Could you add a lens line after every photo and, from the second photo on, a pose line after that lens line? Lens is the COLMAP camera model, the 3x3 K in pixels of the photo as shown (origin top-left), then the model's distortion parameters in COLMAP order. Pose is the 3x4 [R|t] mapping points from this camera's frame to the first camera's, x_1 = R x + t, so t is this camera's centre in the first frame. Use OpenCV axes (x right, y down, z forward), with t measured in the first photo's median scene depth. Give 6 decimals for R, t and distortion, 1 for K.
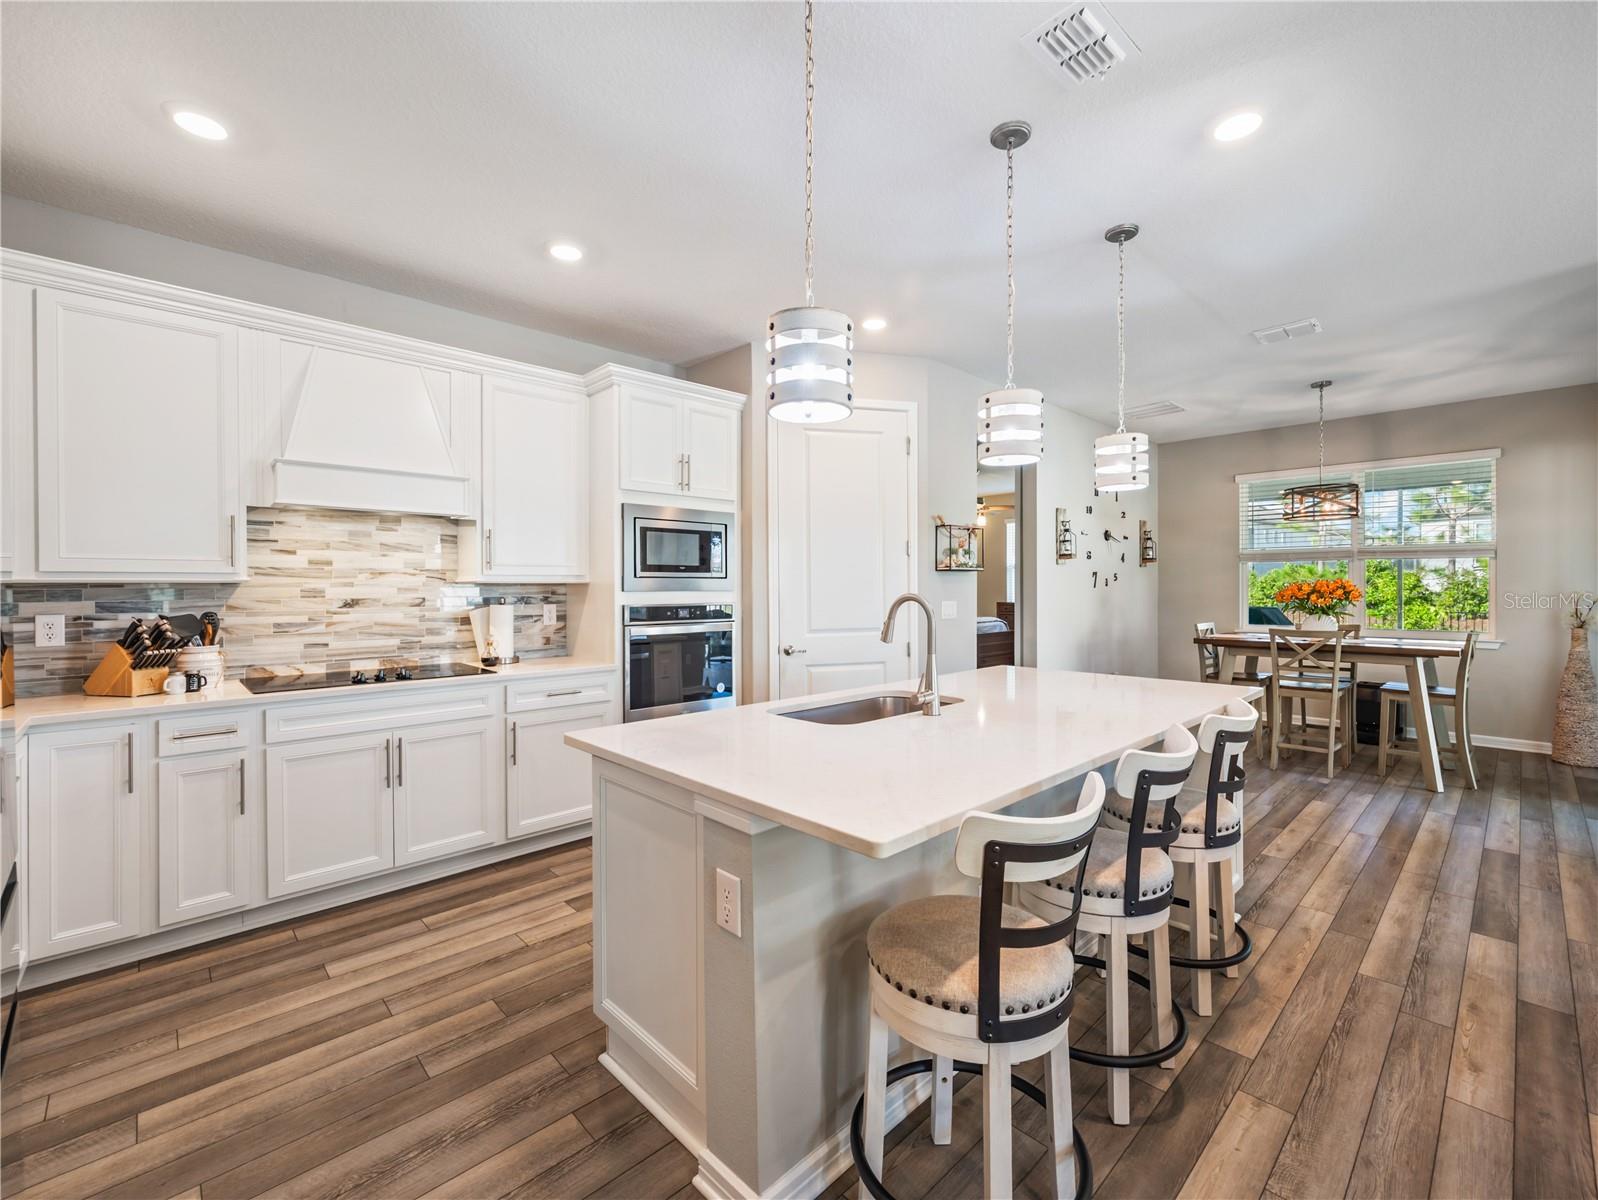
lens RADIAL K [[692.4, 0, 793.3], [0, 692.4, 589.7], [0, 0, 1]] dist [0.000934, -0.000241]
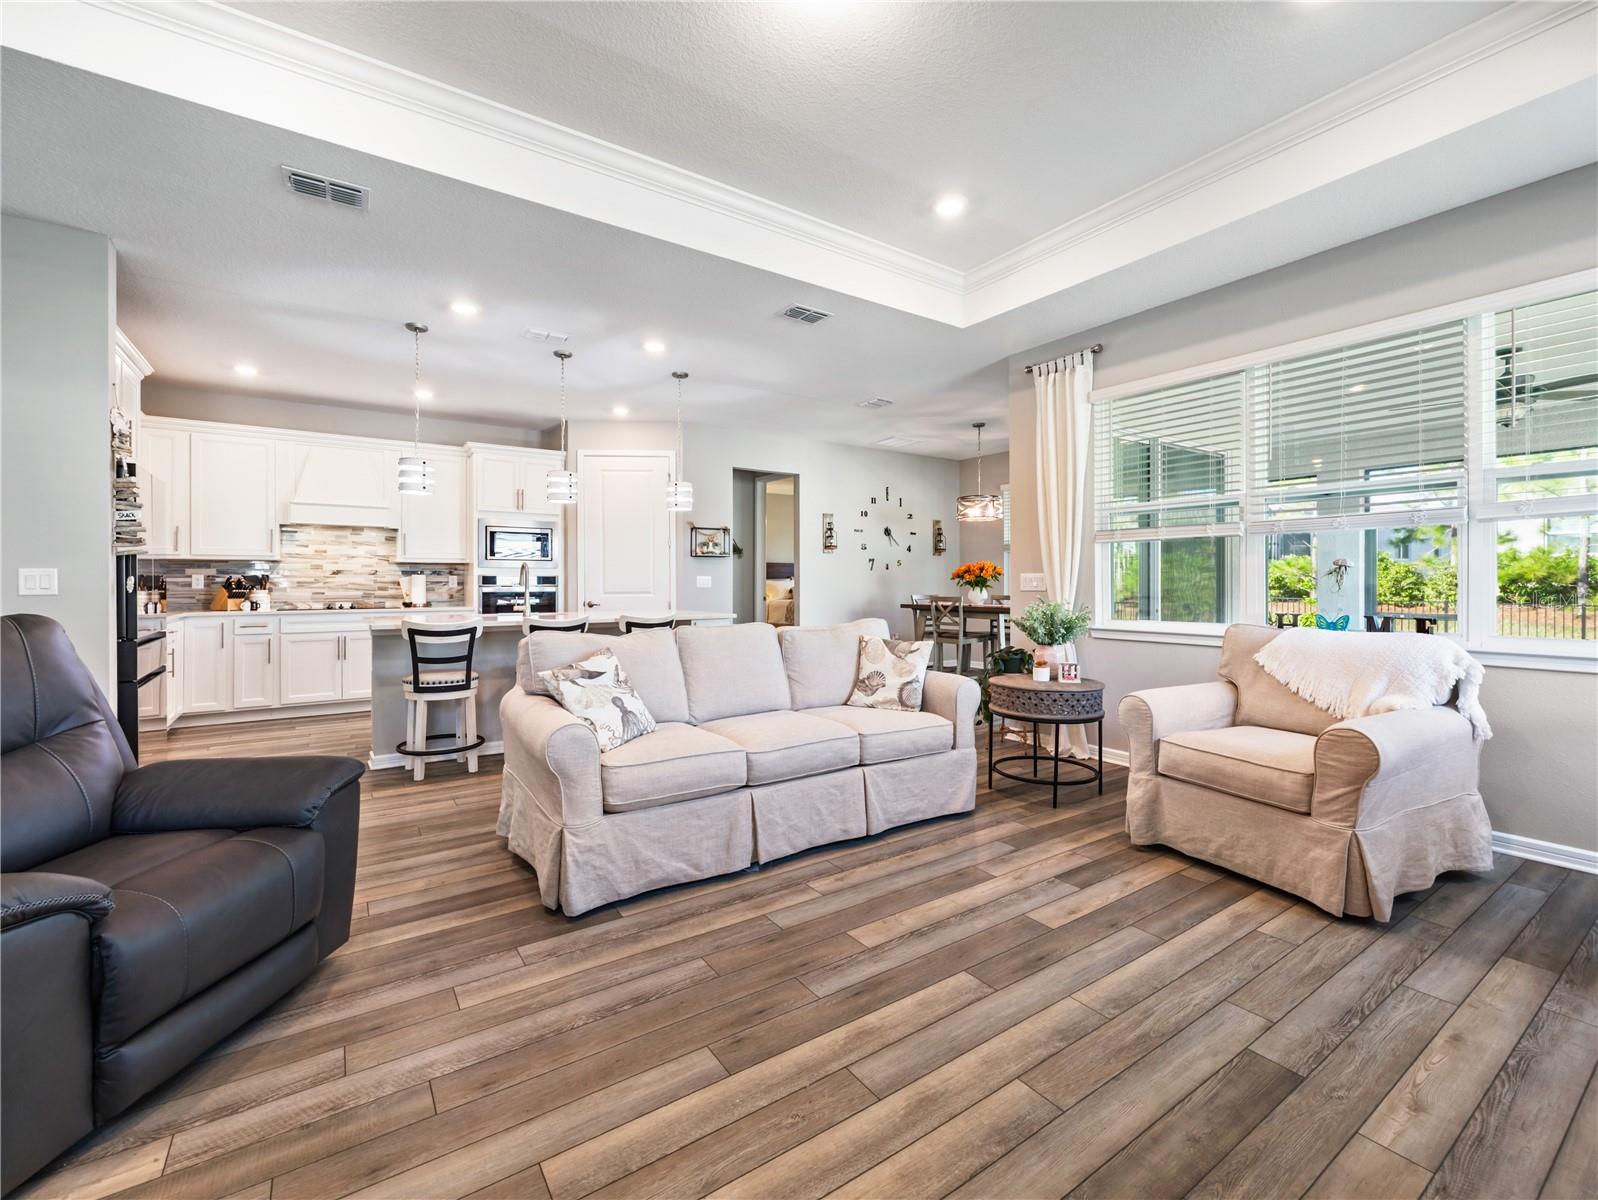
lens RADIAL K [[691.7, 0, 804.5], [0, 691.7, 586.2], [0, 0, 1]] dist [-0.003753, -0.000590]
pose [[0.987425, 0.003183, -0.158054, 0.930469], [-0.003060, 0.999995, 0.001024, 0.050496], [0.158056, -0.000528, 0.987430, -0.681056]]
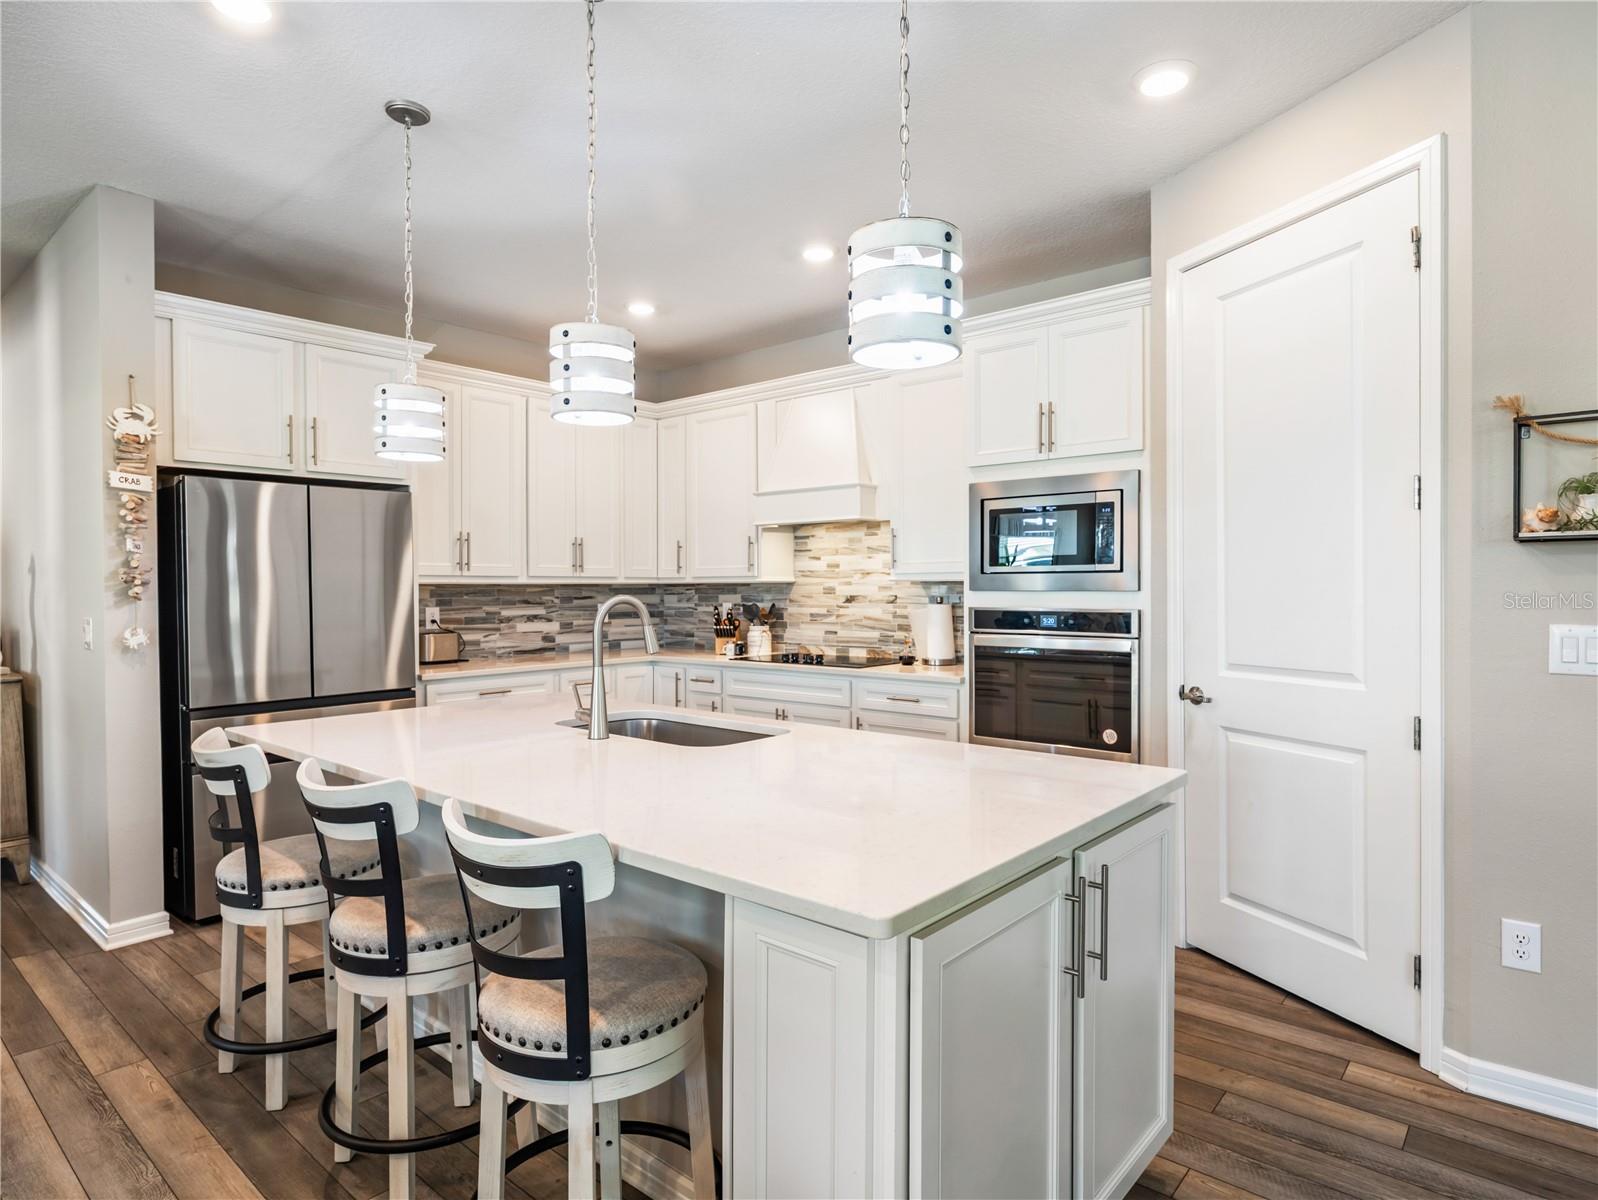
lens RADIAL K [[908.5, 0, 799.0], [0, 908.5, 600.0], [0, 0, 1]] dist [-0.001212, -0.000453]
pose [[0.100285, 0.016044, -0.994829, 0.866780], [-0.001881, 0.999871, 0.015936, -0.003530], [0.994957, 0.000273, 0.100302, 0.729089]]
